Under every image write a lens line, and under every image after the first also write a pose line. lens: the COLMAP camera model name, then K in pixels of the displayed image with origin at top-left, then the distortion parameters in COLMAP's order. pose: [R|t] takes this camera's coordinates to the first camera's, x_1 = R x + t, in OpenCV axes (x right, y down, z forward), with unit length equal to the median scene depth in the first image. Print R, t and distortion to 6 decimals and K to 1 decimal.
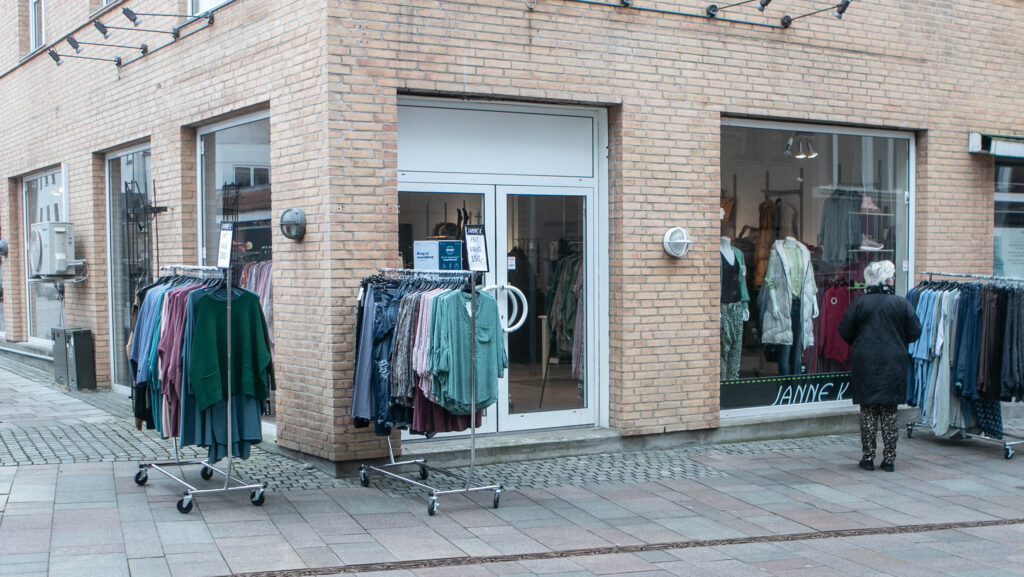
lens RADIAL K [[1265.3, 0, 512.5], [0, 1265.3, 289.2], [0, 0, 1]] dist [-0.110699, 0.000000]
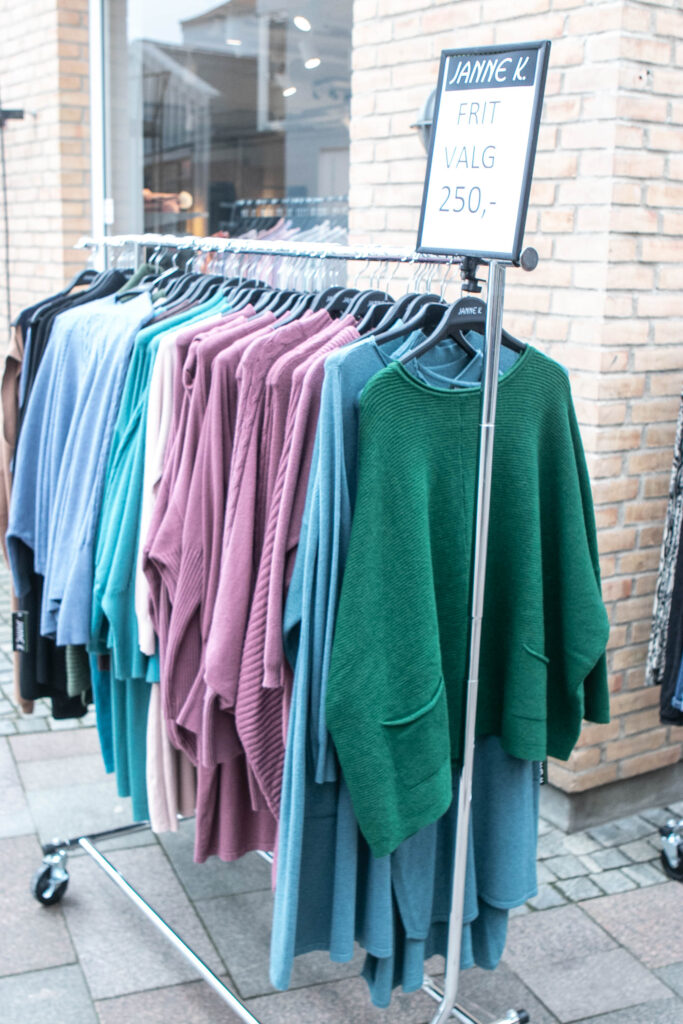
lens RADIAL K [[1213.9, 0, 339.2], [0, 1213.9, 512.3], [0, 0, 1]] dist [-0.079471, 0.000000]
pose [[0.998325, 0.017225, 0.055238, -0.229503], [-0.027707, 0.980407, 0.195026, -0.011140], [-0.050796, -0.196230, 0.979241, 0.671830]]
